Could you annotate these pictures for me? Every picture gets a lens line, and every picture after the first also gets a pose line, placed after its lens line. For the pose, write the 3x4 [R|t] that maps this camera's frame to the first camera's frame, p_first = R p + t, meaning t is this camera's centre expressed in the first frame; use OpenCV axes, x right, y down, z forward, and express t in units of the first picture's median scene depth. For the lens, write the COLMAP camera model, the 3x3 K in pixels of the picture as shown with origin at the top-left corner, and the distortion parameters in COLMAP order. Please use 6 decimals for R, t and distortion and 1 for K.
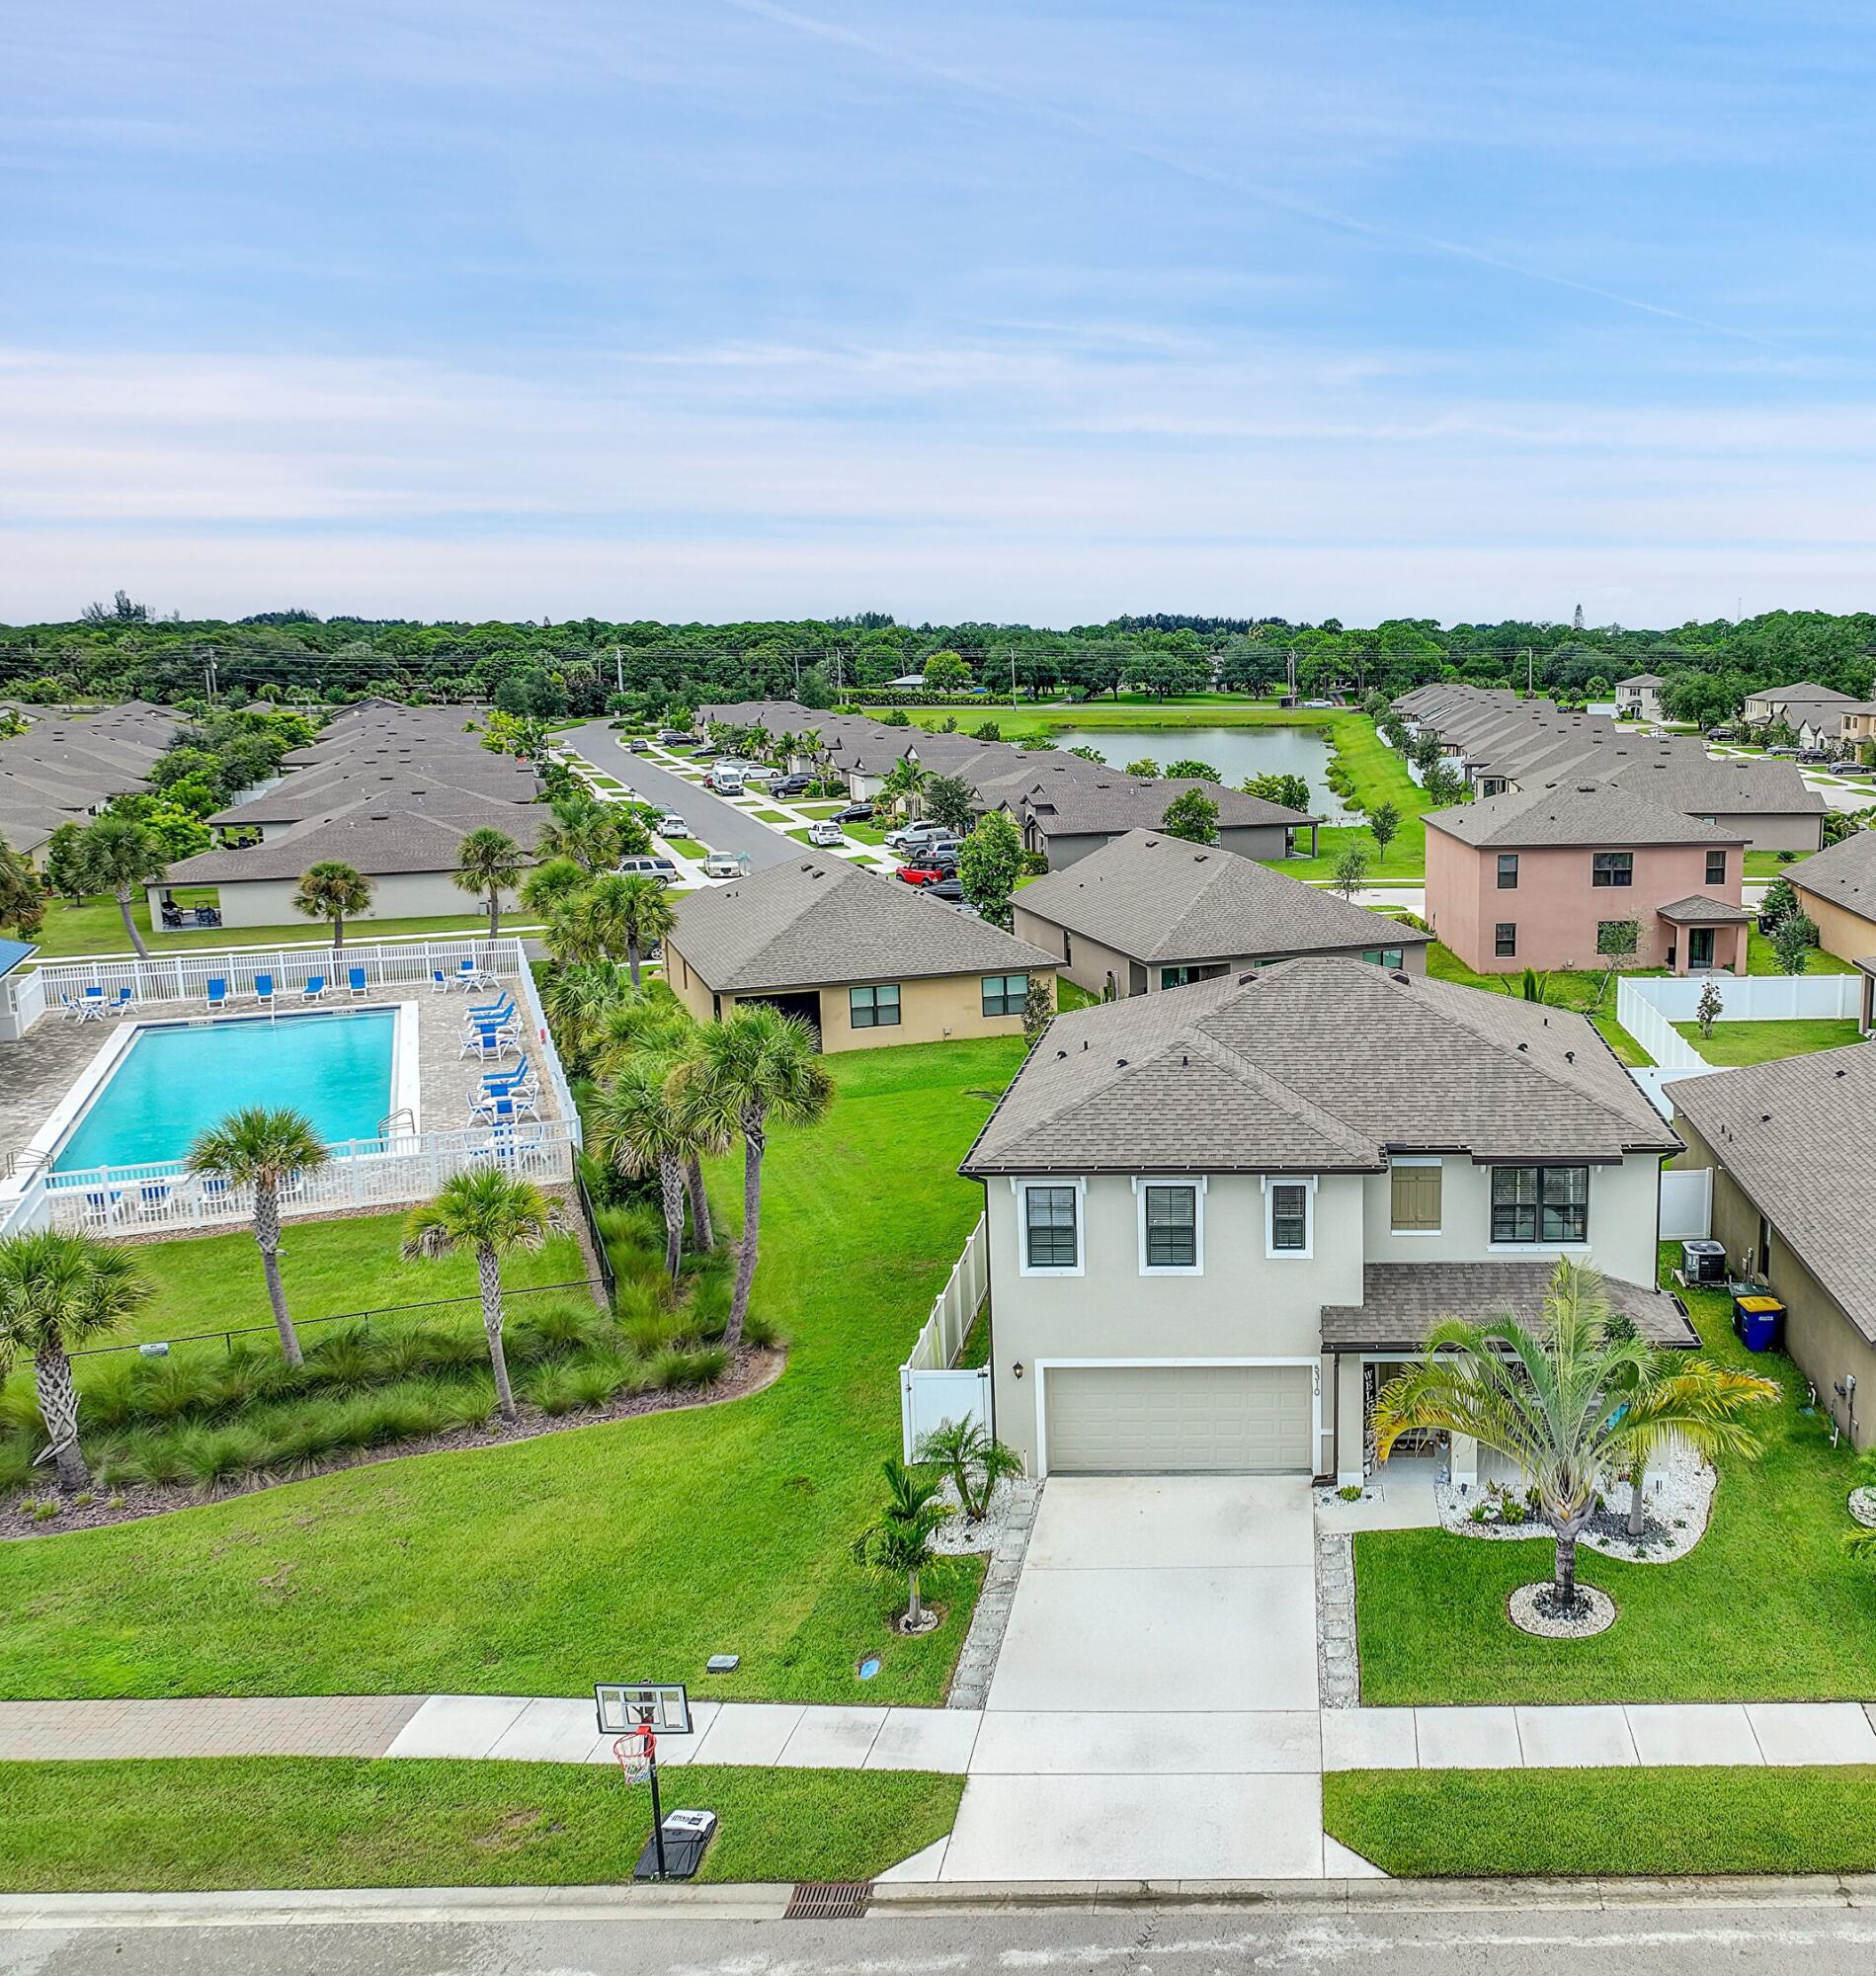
lens RADIAL K [[1851.6, 0, 1318.7], [0, 1851.6, 966.9], [0, 0, 1]] dist [-0.008811, 0.028717]
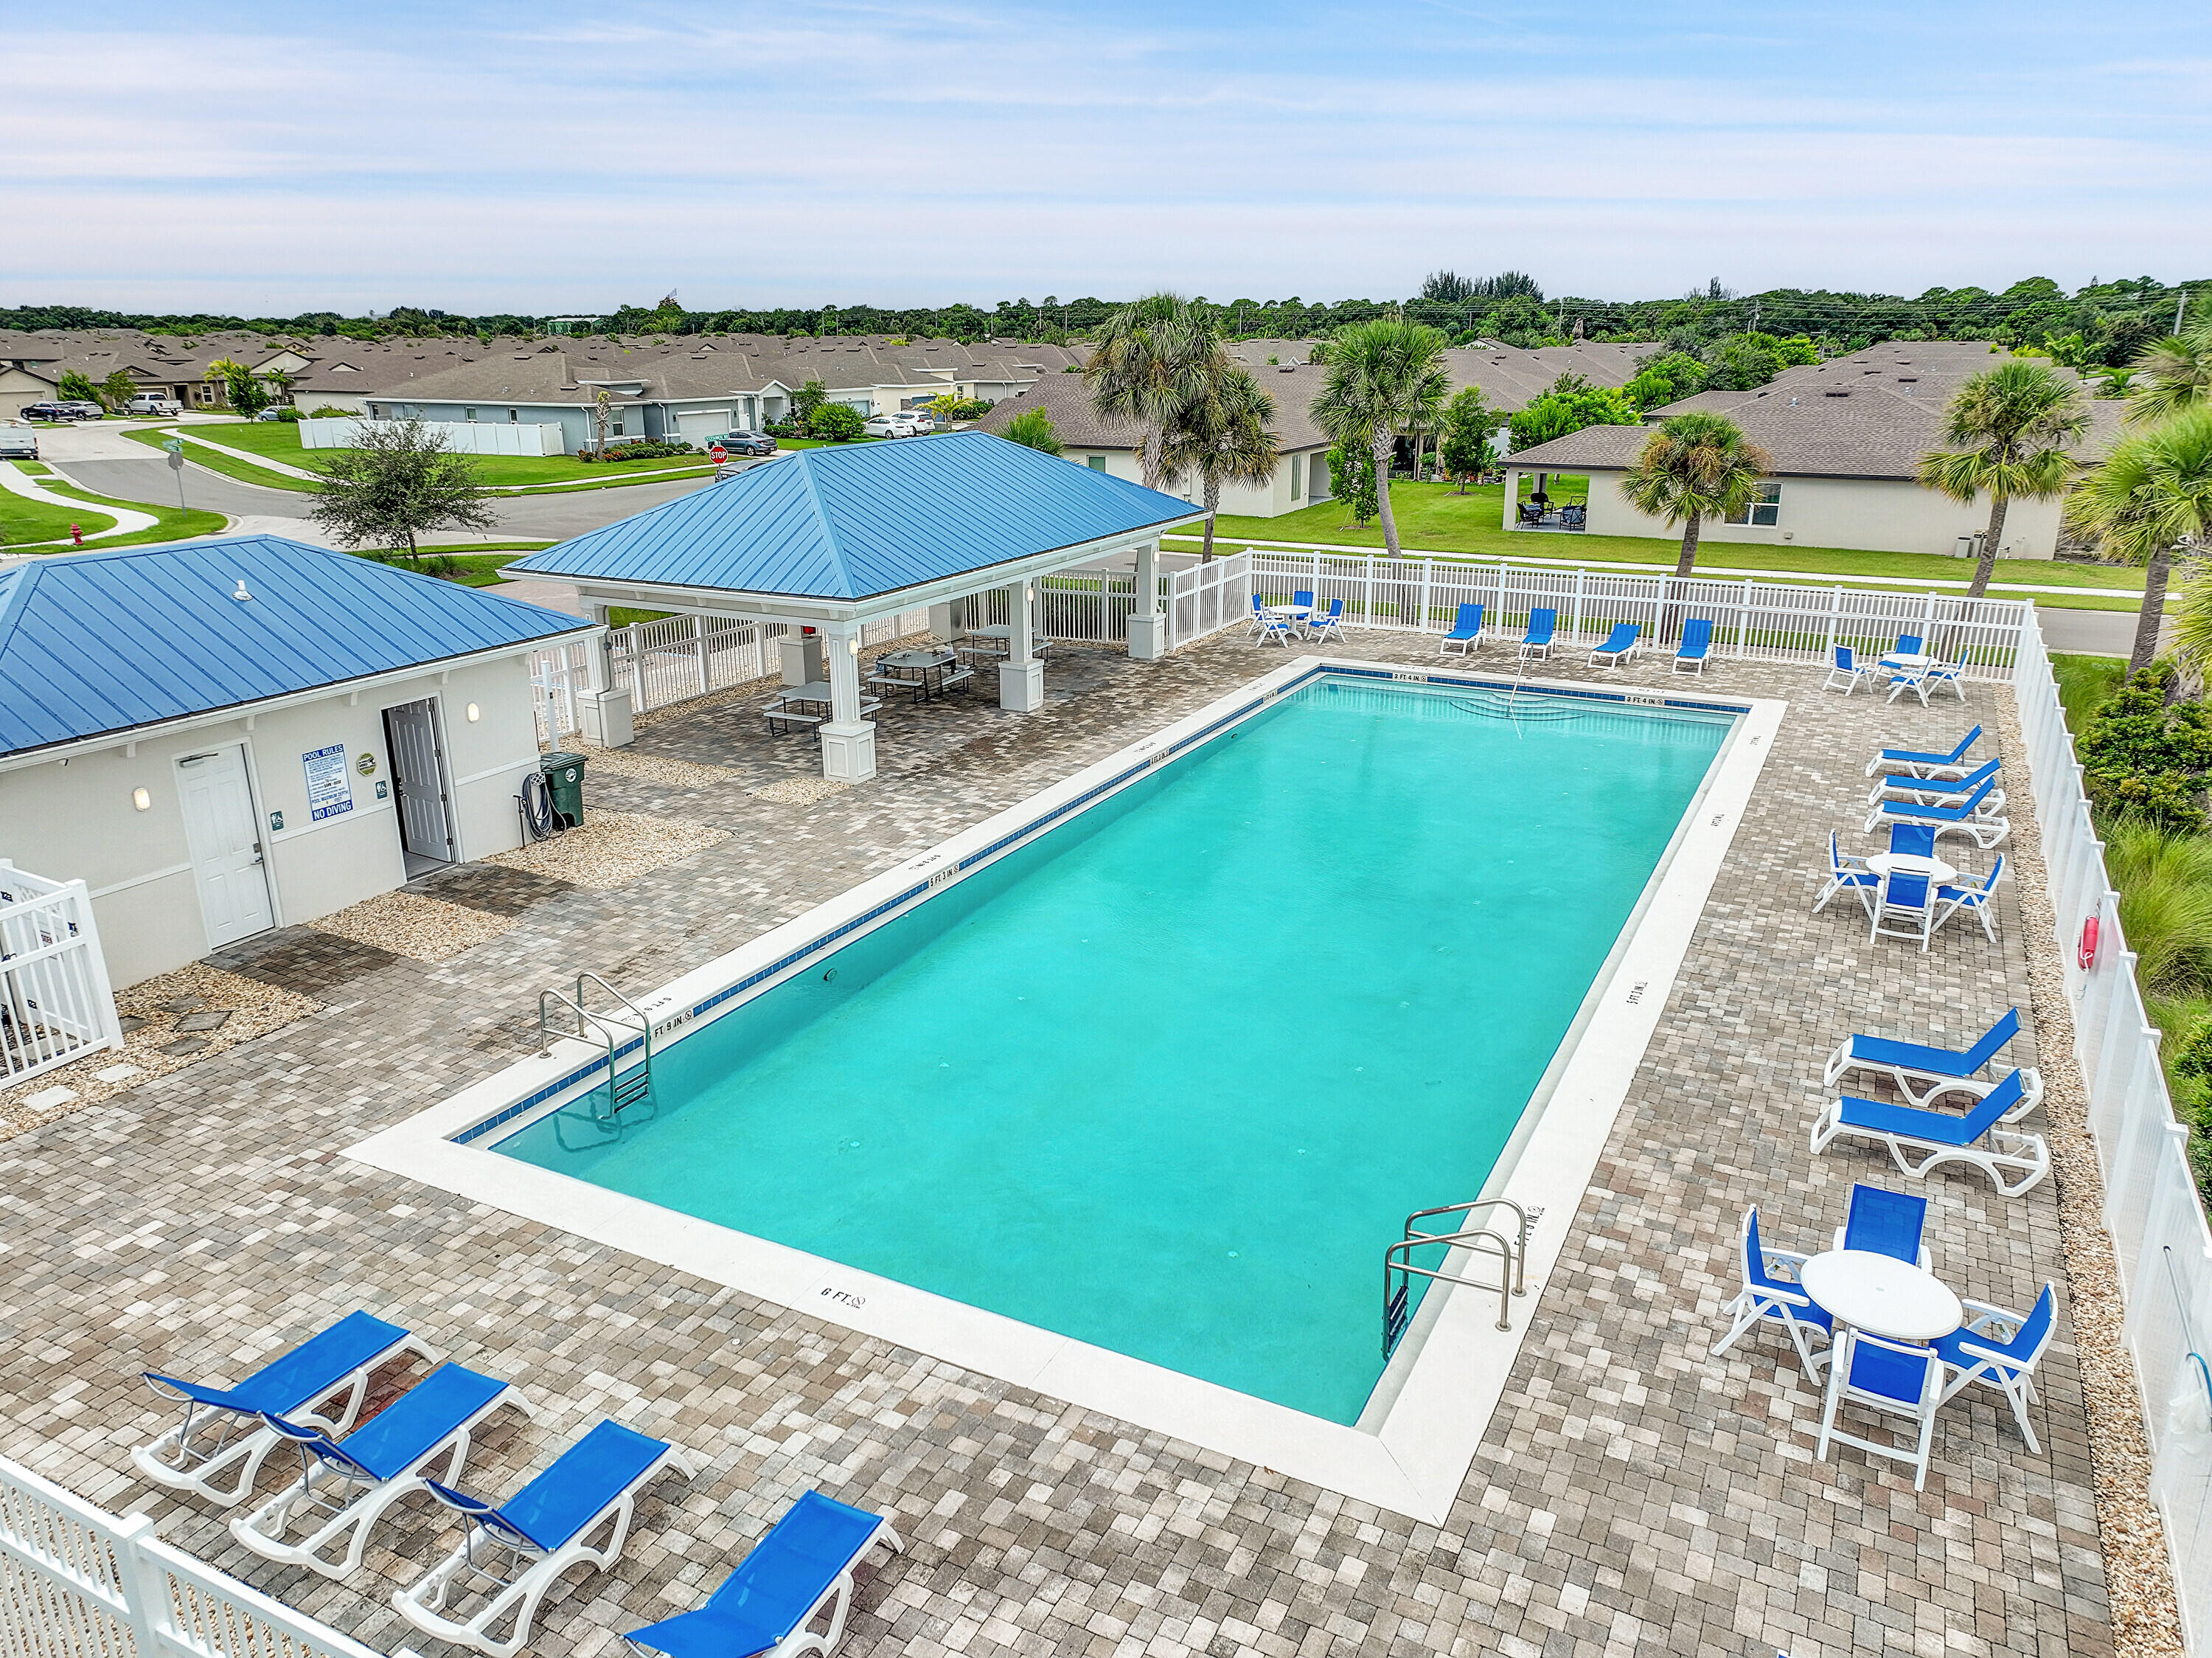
lens RADIAL K [[1544.4, 0, 1106.0], [0, 1544.4, 829.0], [0, 0, 1]] dist [0.006815, -0.000968]
pose [[0.600291, 0.245053, -0.761314, -0.625569], [-0.139608, 0.969395, 0.201950, -0.015272], [0.787502, -0.014943, 0.616131, 1.374255]]
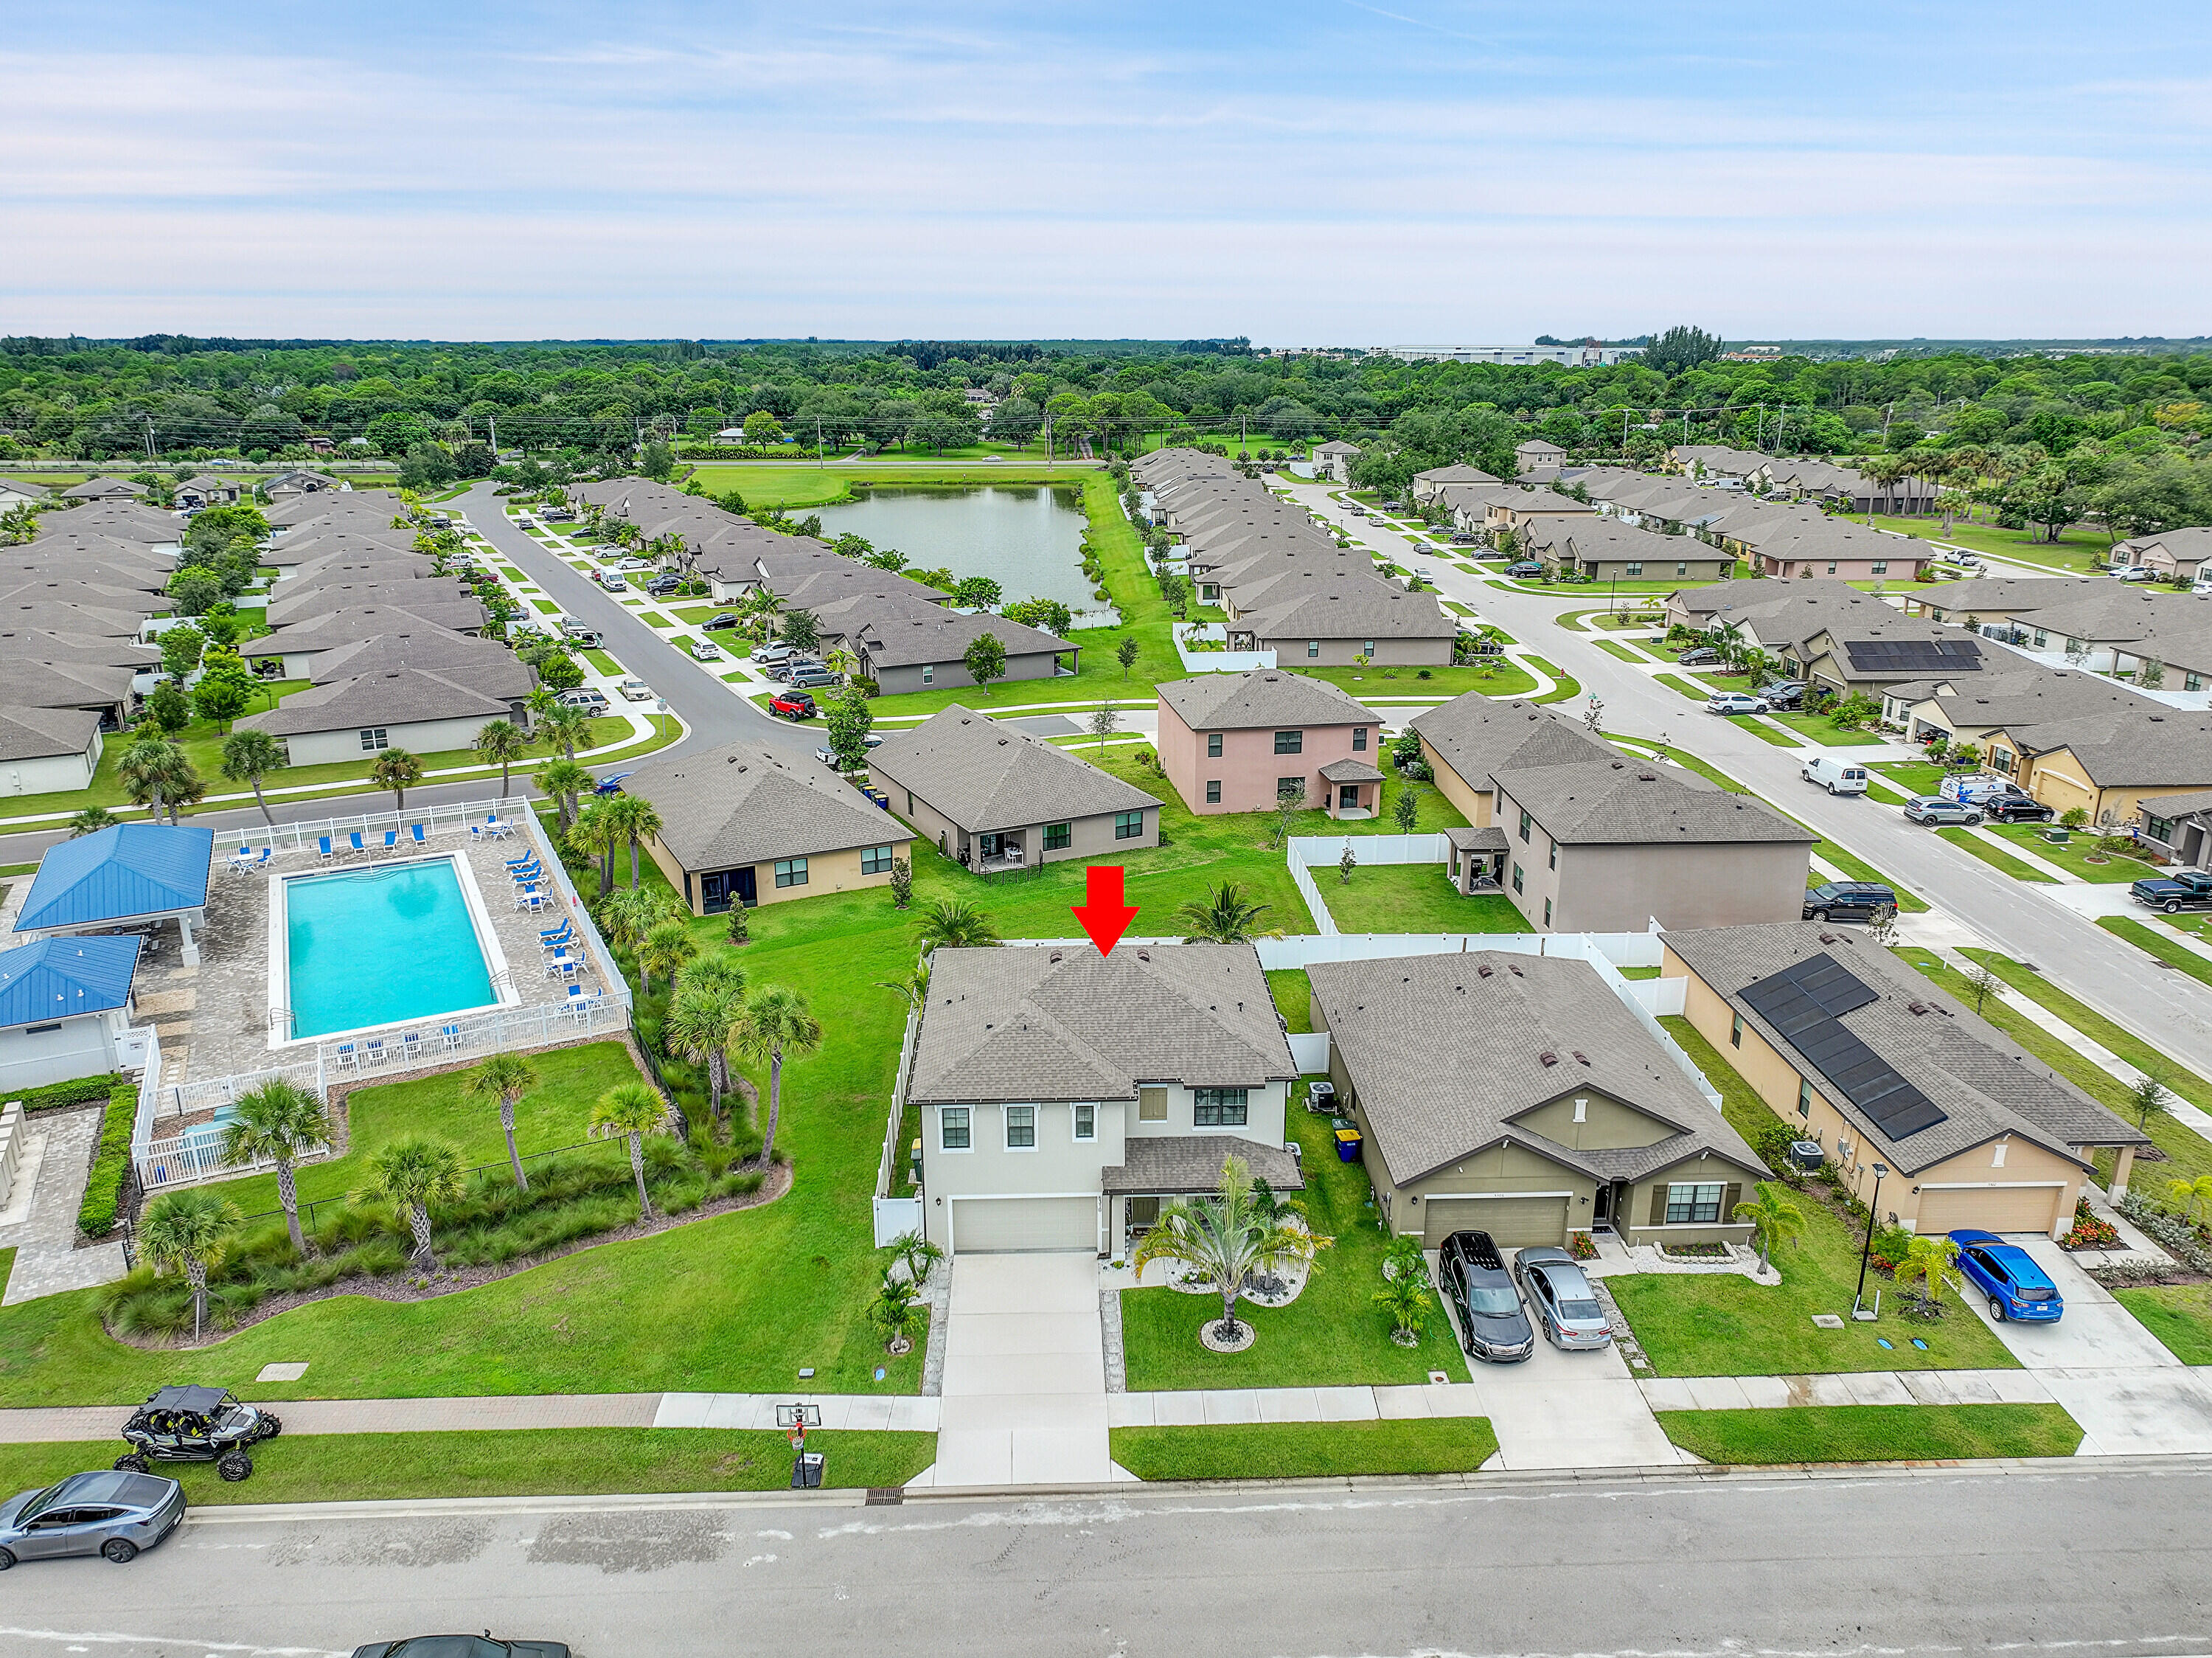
lens RADIAL K [[1545.4, 0, 1106.6], [0, 1545.4, 832.5], [0, 0, 1]] dist [-0.001339, 0.016772]
pose [[0.999686, -0.006637, 0.024175, -0.028709], [0.003435, 0.991488, 0.130152, -0.342657], [-0.024833, -0.130029, 0.991199, -0.479235]]
